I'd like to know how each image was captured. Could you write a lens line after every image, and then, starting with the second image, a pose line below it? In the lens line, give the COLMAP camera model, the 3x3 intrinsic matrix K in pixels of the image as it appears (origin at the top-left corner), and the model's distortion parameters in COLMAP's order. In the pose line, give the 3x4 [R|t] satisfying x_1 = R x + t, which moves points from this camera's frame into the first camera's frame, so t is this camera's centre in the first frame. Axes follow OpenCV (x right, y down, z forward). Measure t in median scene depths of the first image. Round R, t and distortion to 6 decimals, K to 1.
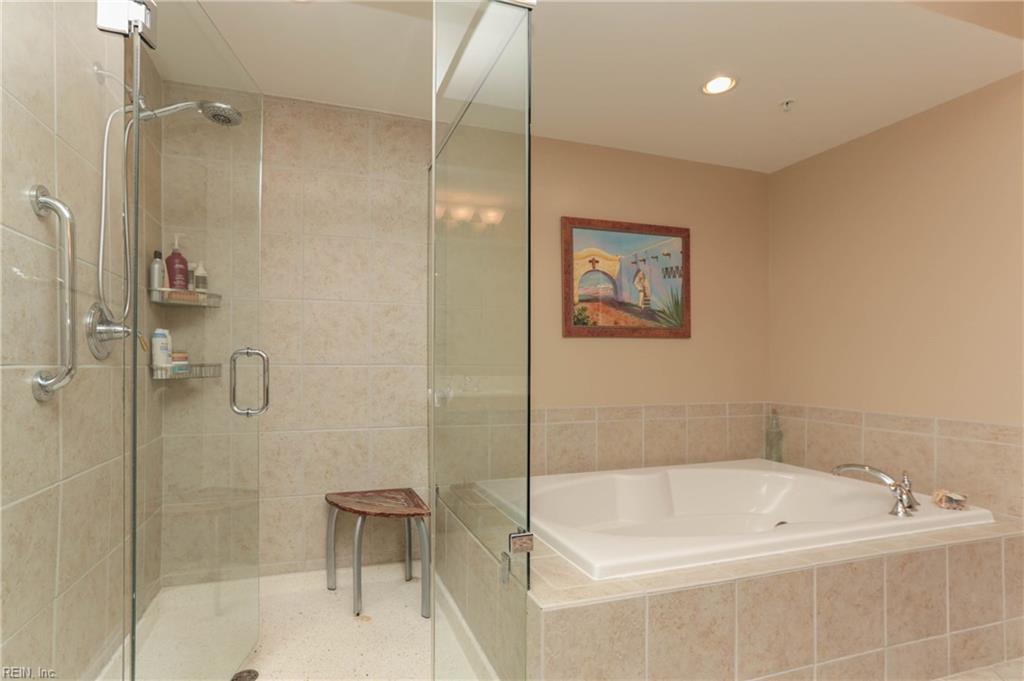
lens RADIAL K [[477.7, 0, 446.8], [0, 477.7, 365.1], [0, 0, 1]] dist [-0.019493, 0.001071]
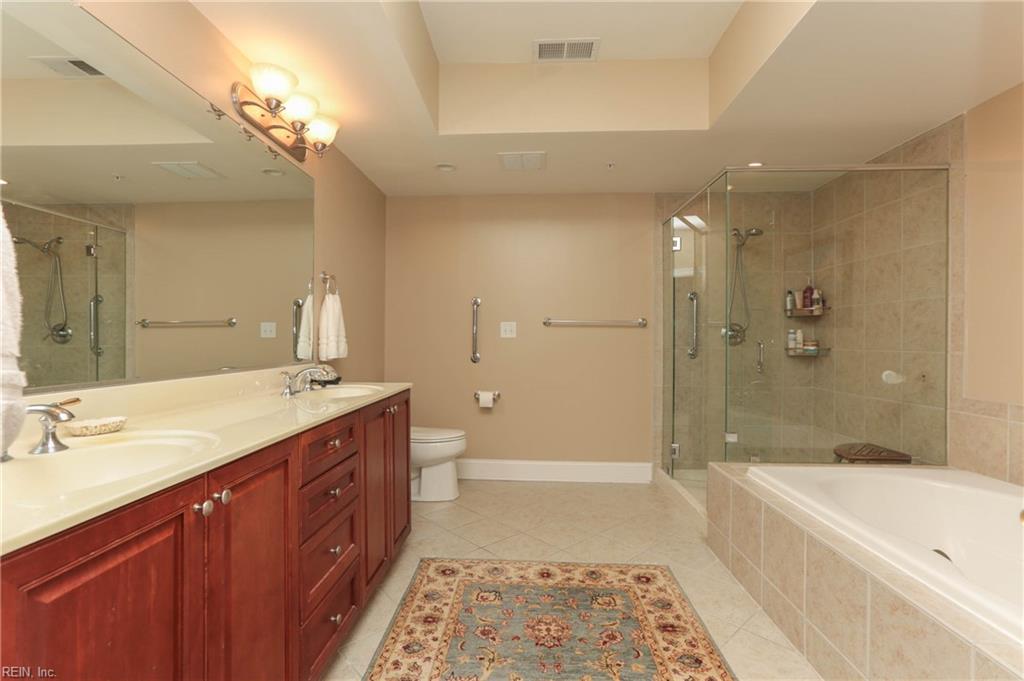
lens RADIAL K [[463.9, 0, 512.0], [0, 463.9, 336.9], [0, 0, 1]] dist [-0.030887, 0.018468]
pose [[-0.307455, -0.009775, -0.951512, 1.122401], [-0.006767, 0.999944, -0.008086, -0.017515], [0.951539, 0.003953, -0.307504, 0.355225]]
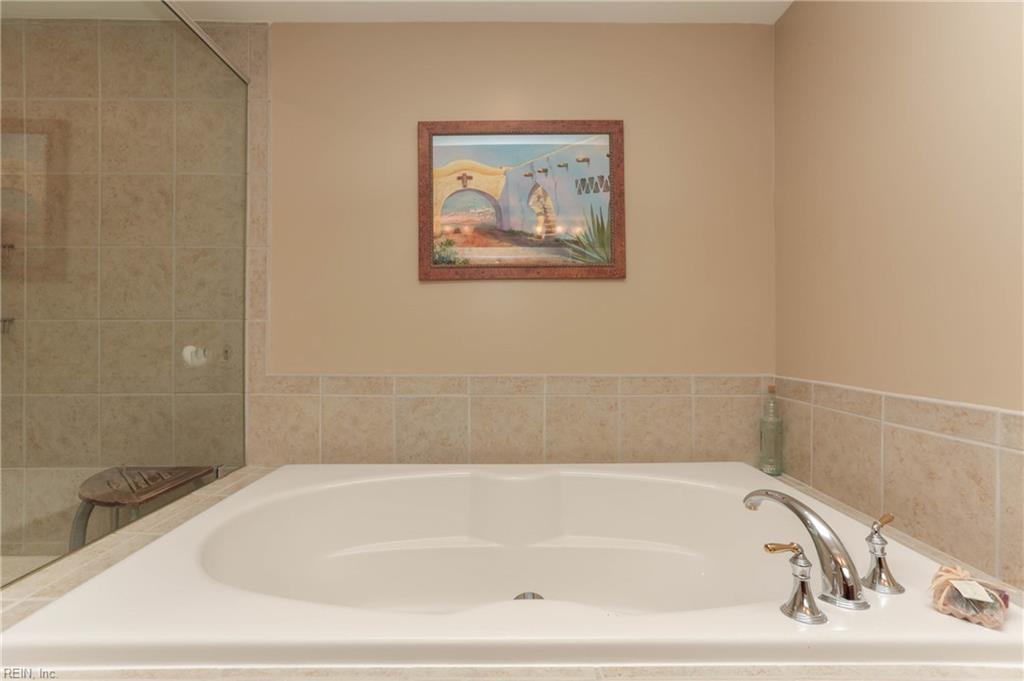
lens RADIAL K [[463.9, 0, 512.0], [0, 463.9, 336.9], [0, 0, 1]] dist [-0.030887, 0.018468]
pose [[0.961769, -0.002584, -0.273849, 0.566827], [0.001323, 0.999988, -0.004789, 0.031230], [0.273858, 0.004244, 0.961761, 0.330869]]
